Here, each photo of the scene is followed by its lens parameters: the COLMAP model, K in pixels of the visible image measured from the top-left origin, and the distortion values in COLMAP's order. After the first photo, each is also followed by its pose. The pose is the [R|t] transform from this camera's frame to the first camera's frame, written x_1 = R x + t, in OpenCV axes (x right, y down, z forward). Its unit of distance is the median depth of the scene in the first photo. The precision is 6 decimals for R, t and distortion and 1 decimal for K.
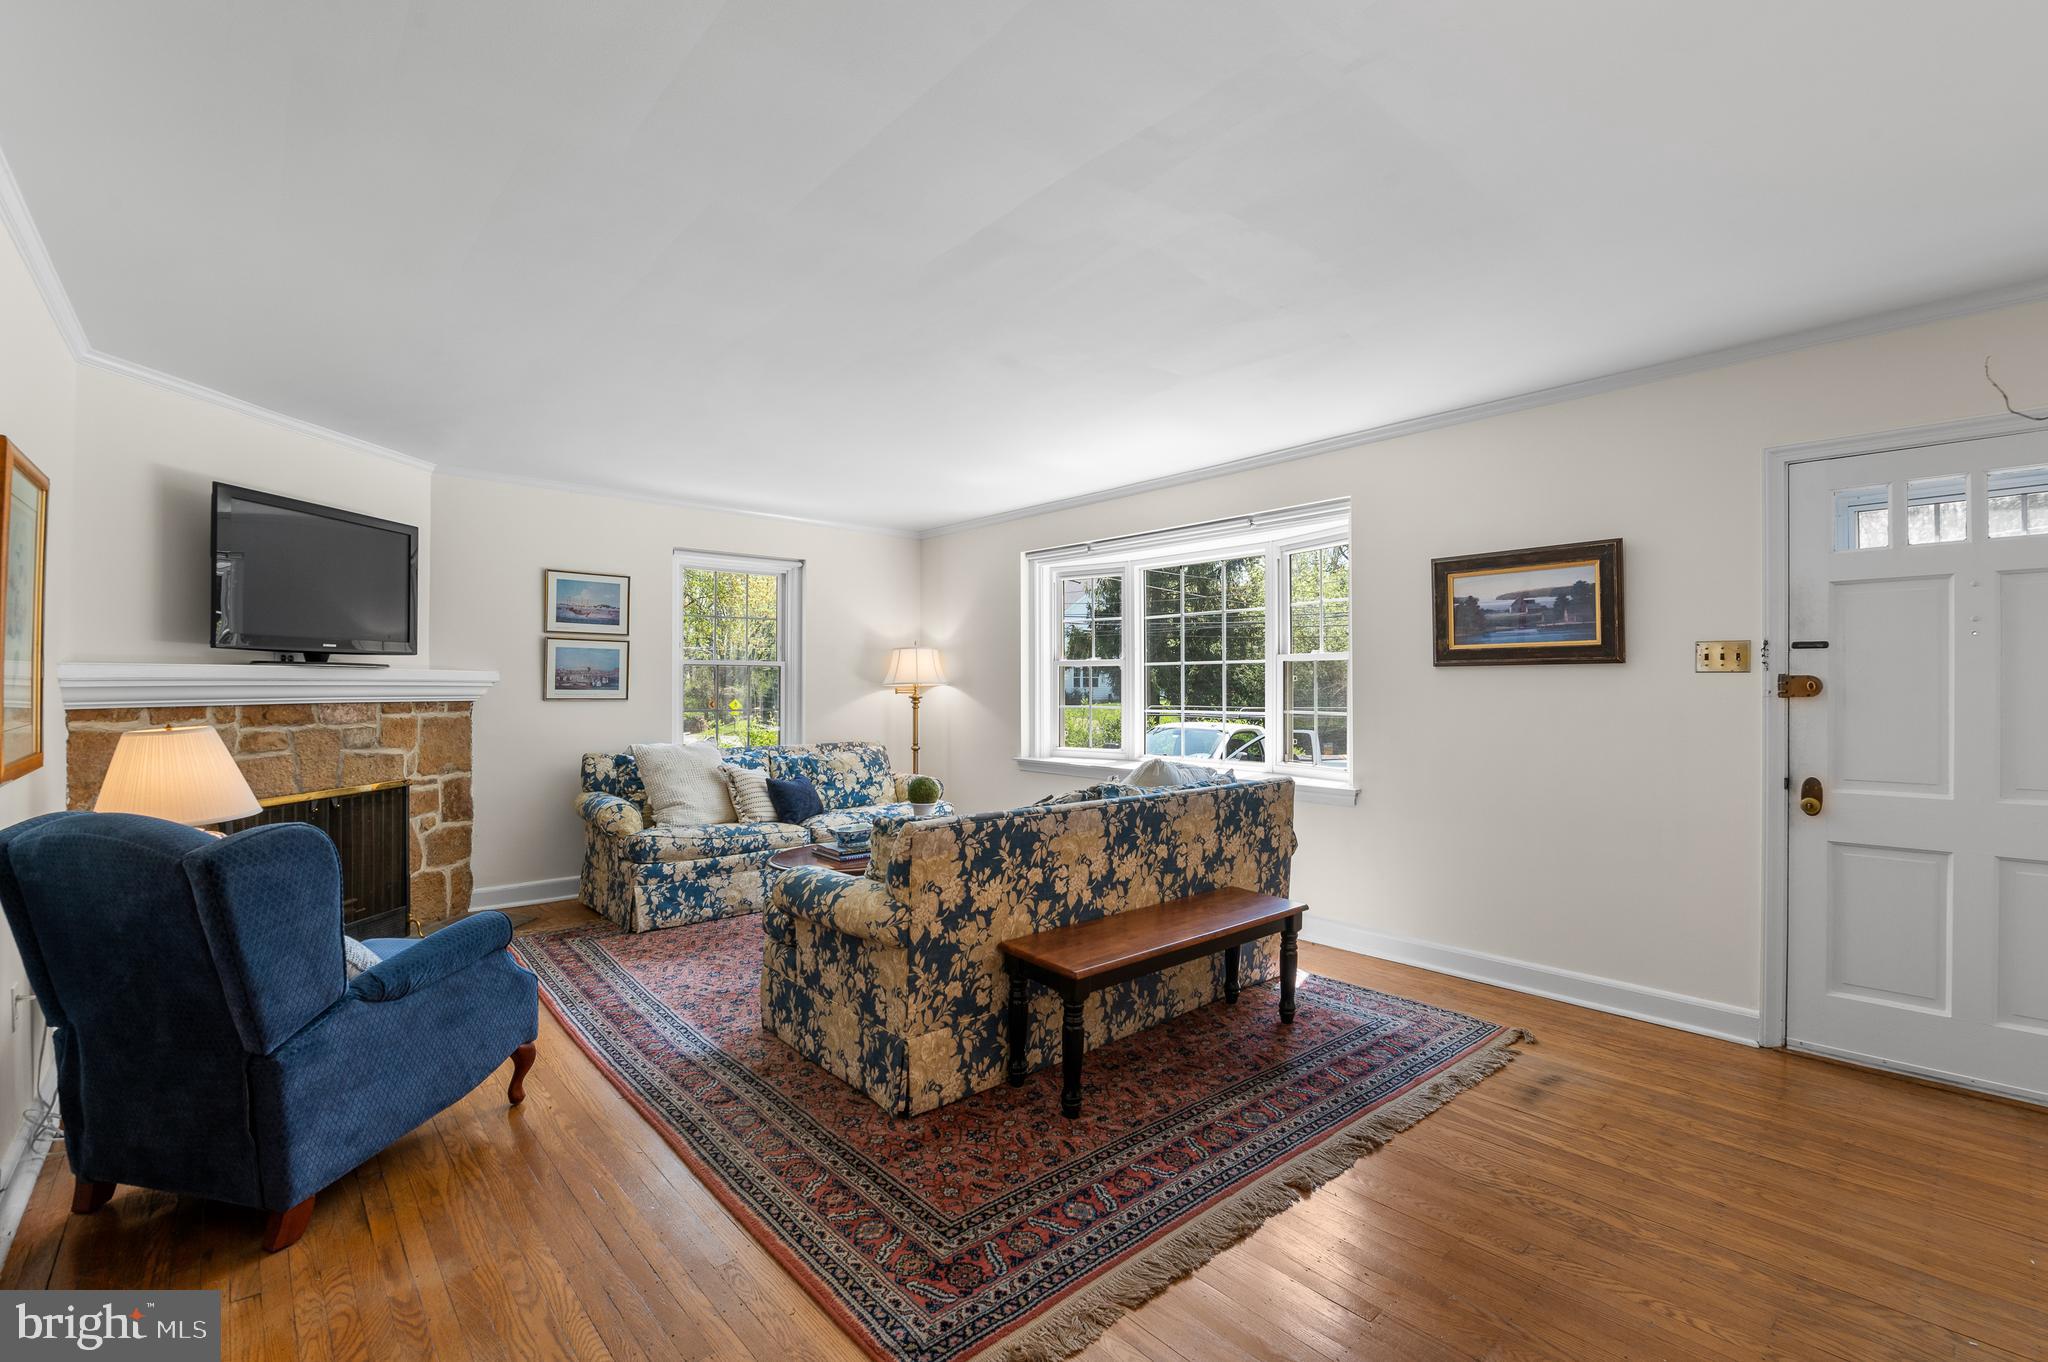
lens RADIAL K [[897.3, 0, 1020.5], [0, 897.3, 683.9], [0, 0, 1]] dist [-0.011581, -0.001293]
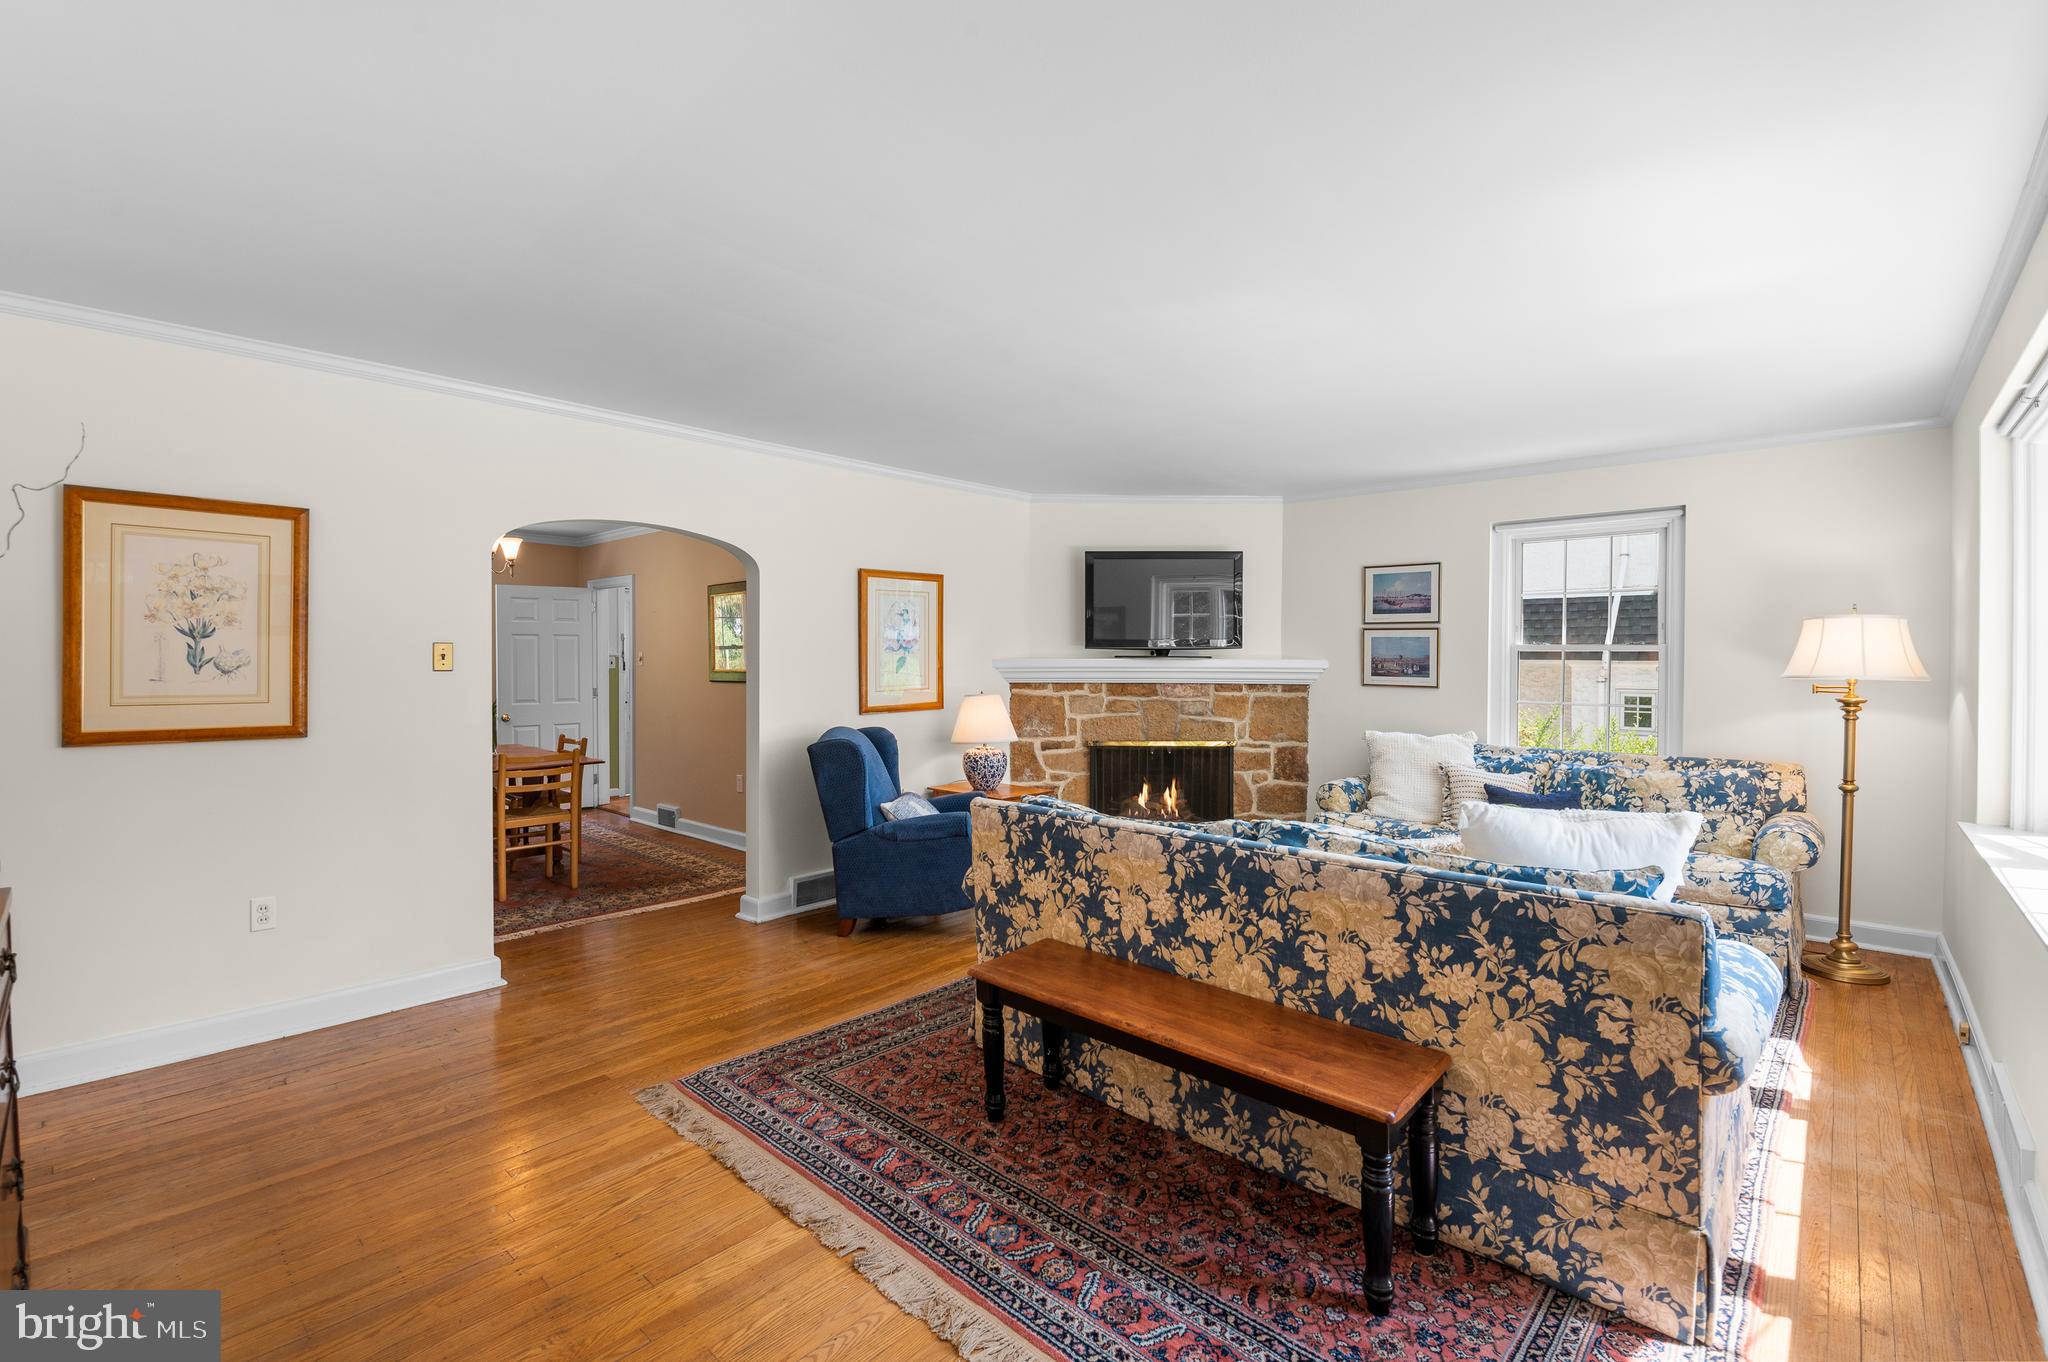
lens RADIAL K [[897.3, 0, 1019.0], [0, 897.3, 666.2], [0, 0, 1]] dist [-0.011581, -0.001293]
pose [[0.095045, 0.008559, -0.995436, 0.630864], [-0.001689, 0.999963, 0.008437, -0.016946], [0.995472, 0.000879, 0.095056, 0.562923]]
